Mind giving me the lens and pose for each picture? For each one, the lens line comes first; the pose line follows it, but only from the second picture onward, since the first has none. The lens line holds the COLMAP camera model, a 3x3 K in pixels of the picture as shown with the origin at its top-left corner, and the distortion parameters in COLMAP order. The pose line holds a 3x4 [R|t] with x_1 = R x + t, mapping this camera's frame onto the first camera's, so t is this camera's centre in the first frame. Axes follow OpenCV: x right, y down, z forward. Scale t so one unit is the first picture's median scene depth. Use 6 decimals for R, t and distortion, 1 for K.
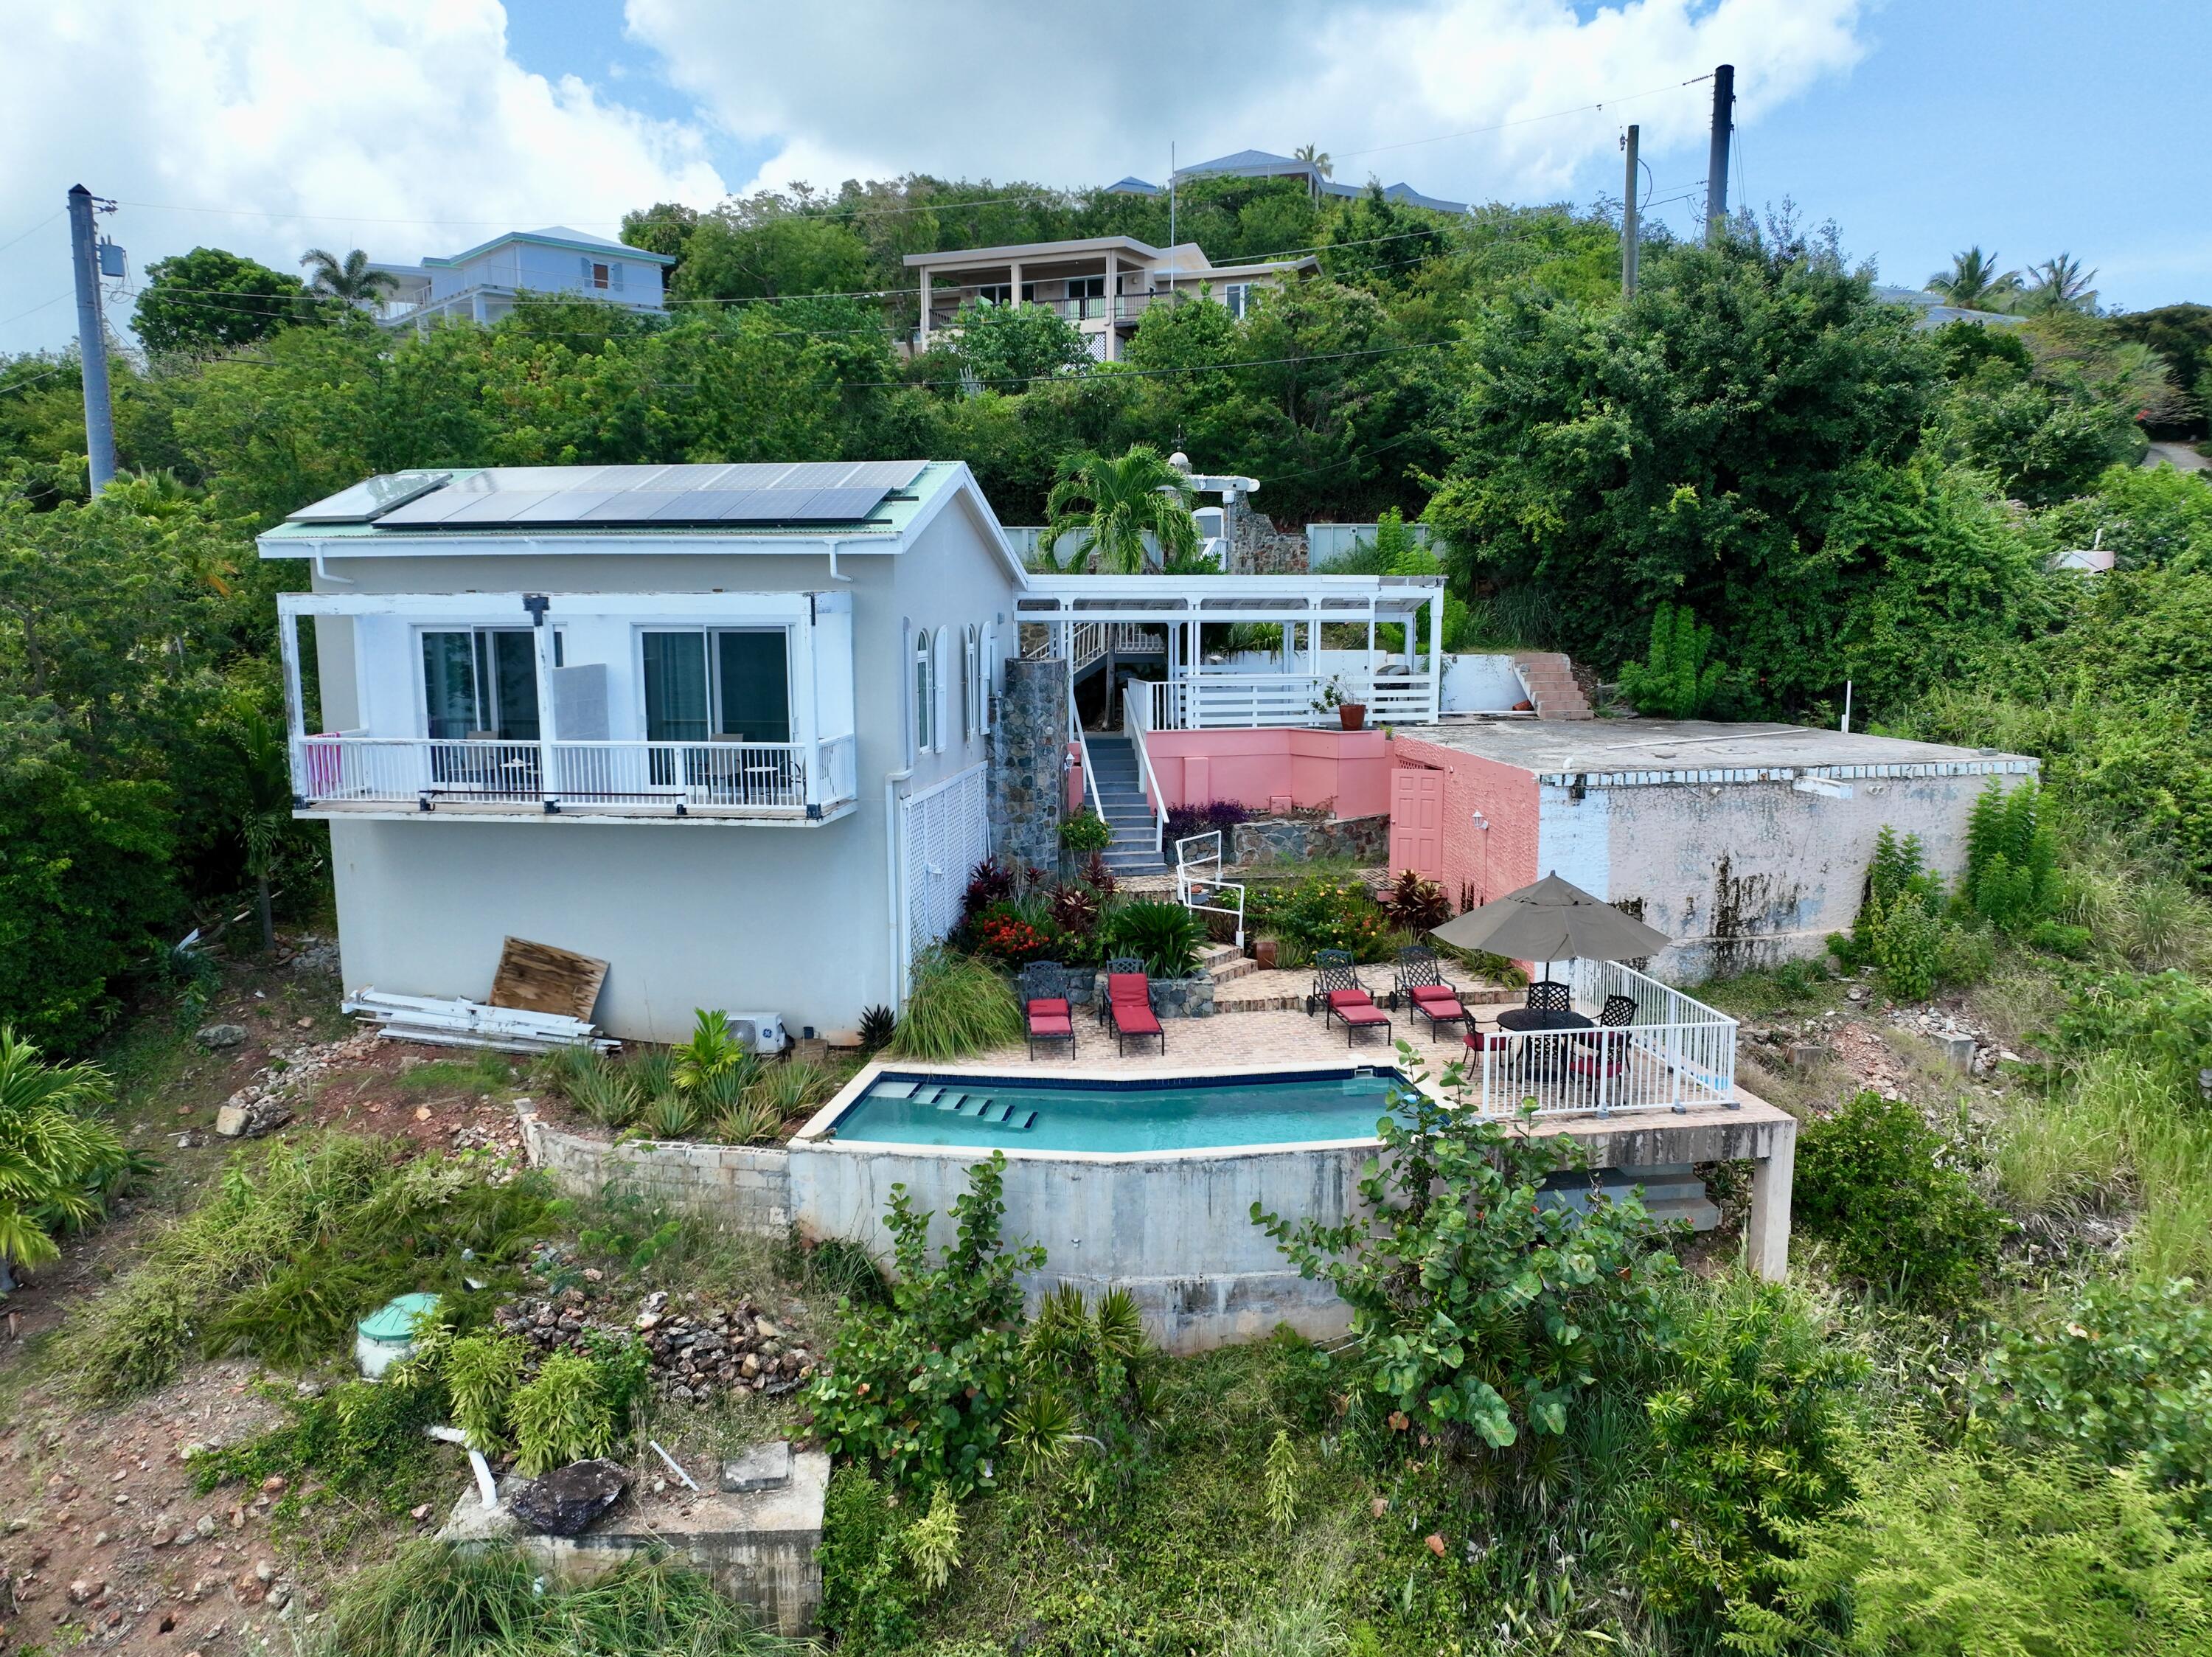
lens RADIAL K [[1515.0, 0, 1107.1], [0, 1515.0, 685.9], [0, 0, 1]] dist [0.017318, -0.045754]
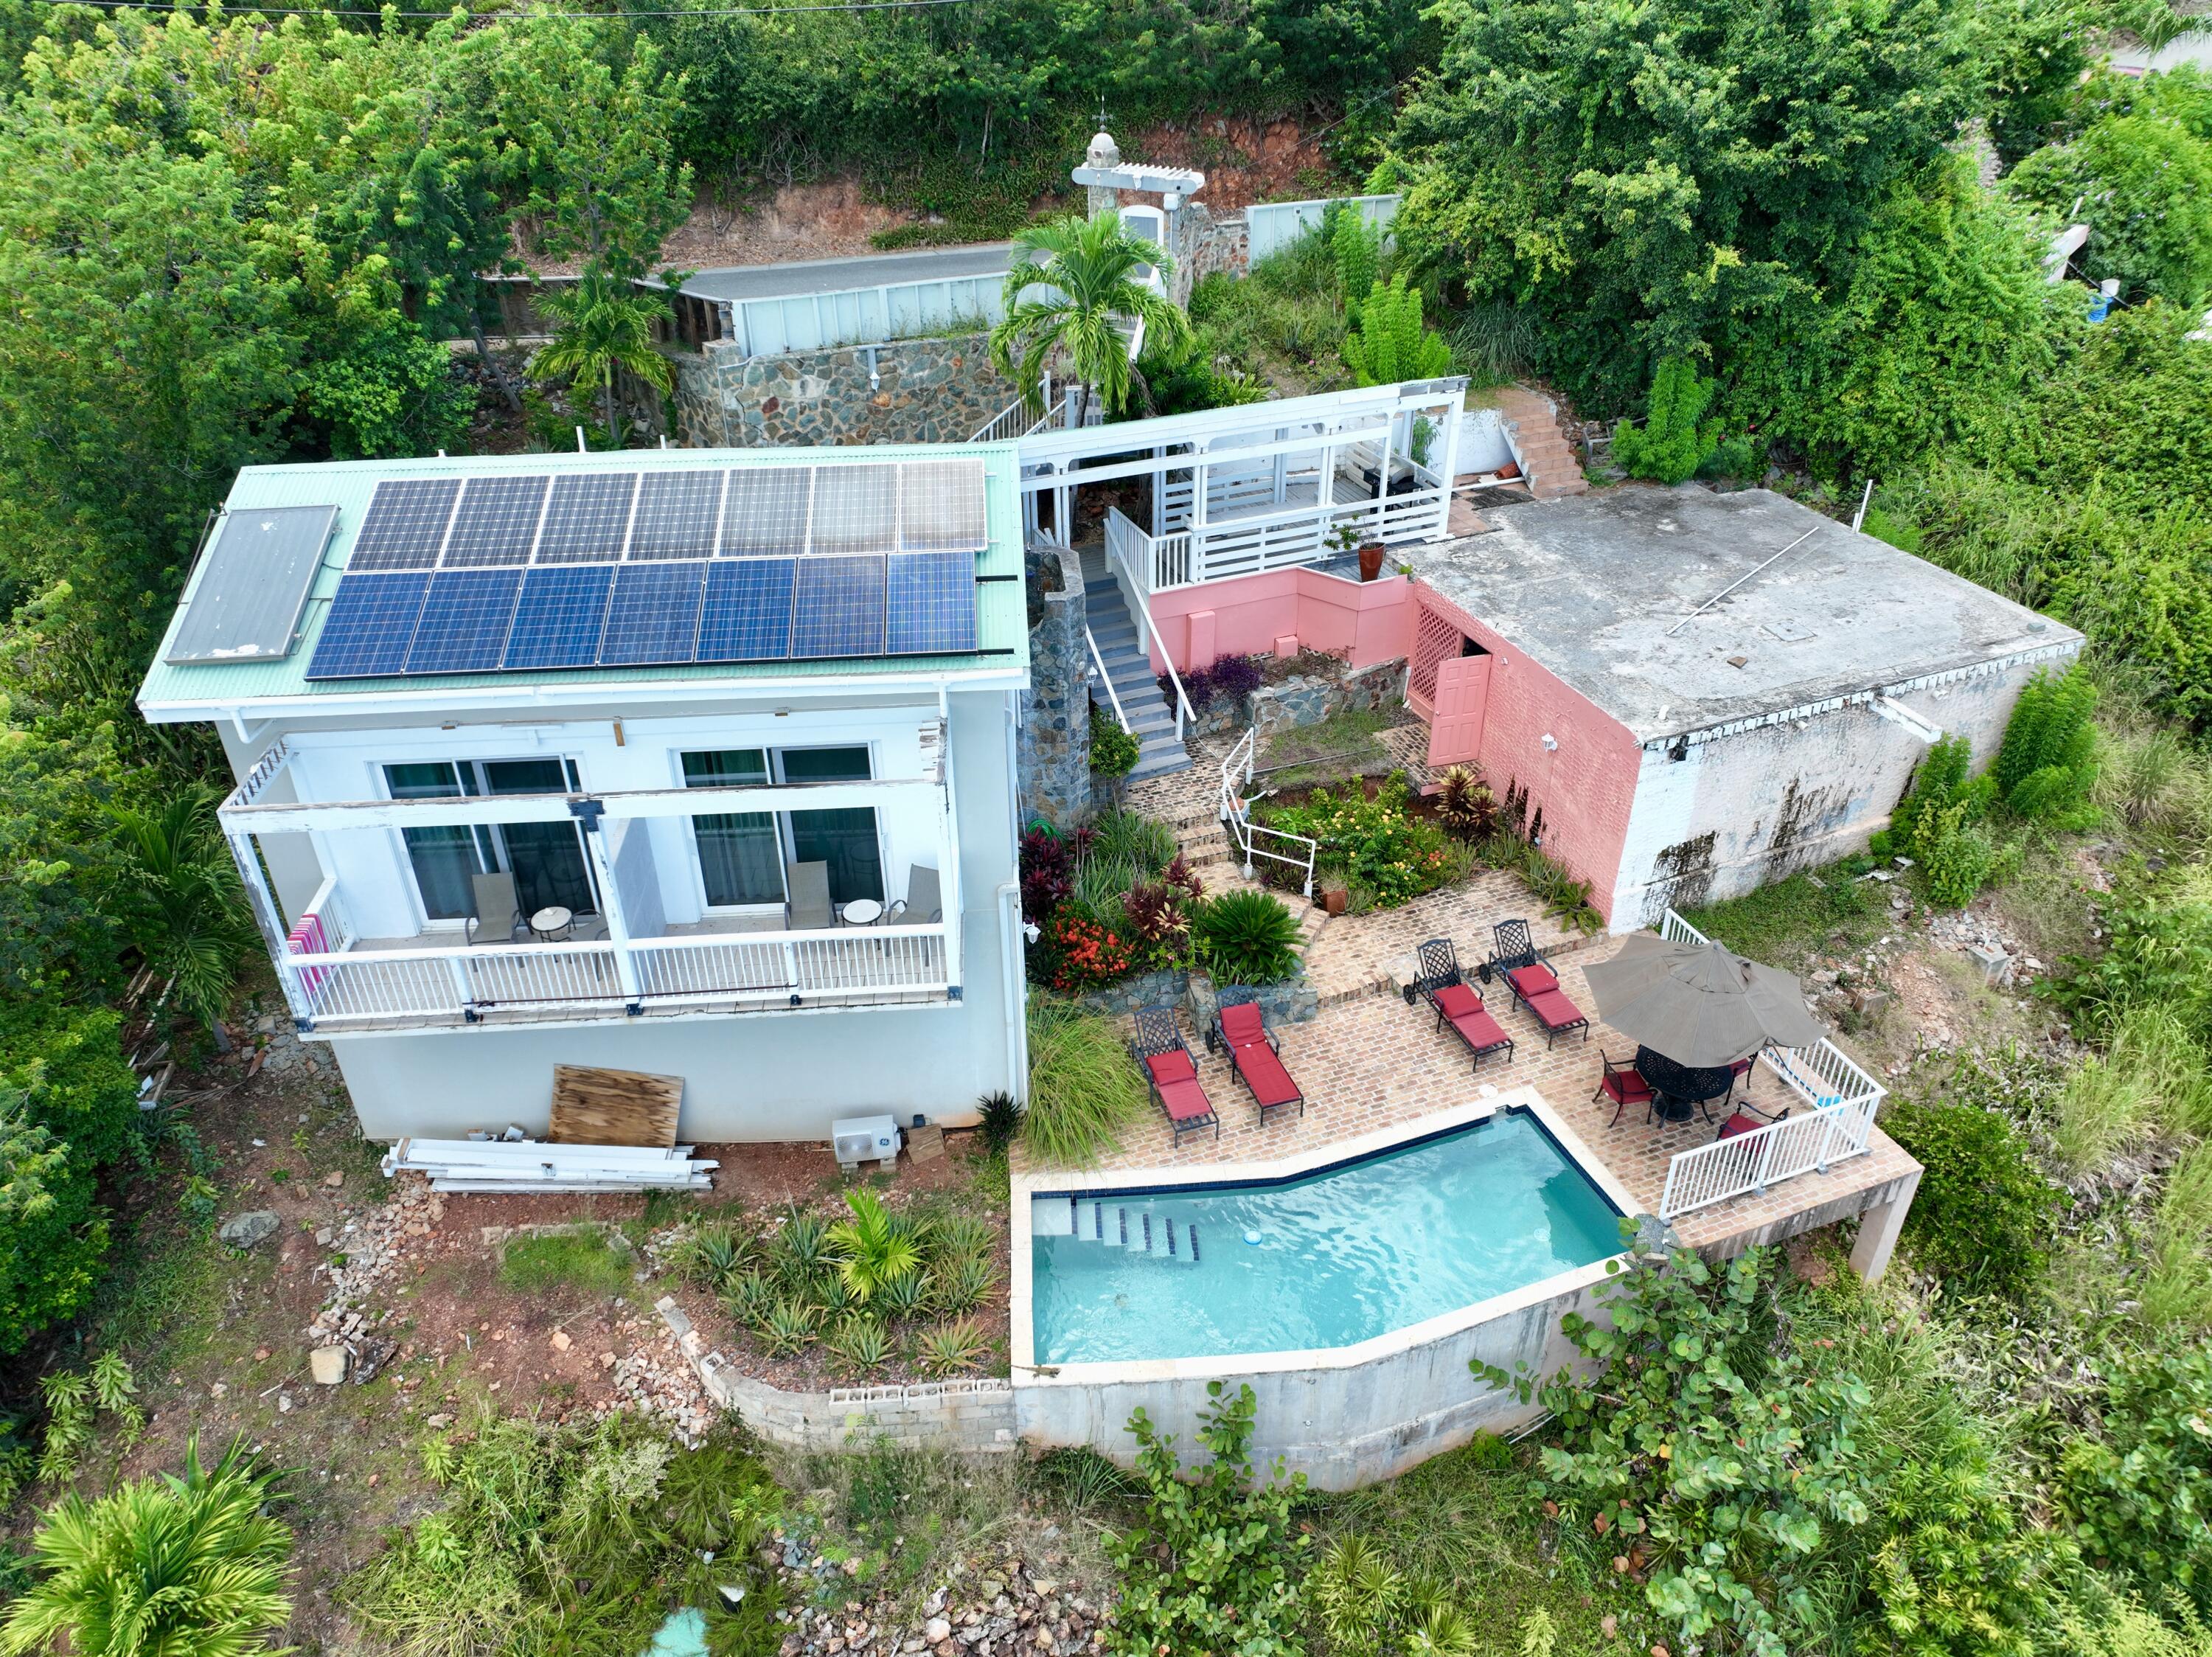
lens RADIAL K [[1569.8, 0, 1176.3], [0, 1569.8, 832.0], [0, 0, 1]] dist [-0.006328, -0.001758]
pose [[0.980330, -0.096623, 0.172097, -0.163589], [0.015838, 0.907670, 0.419385, -0.286585], [-0.196729, -0.408410, 0.891347, 0.156514]]
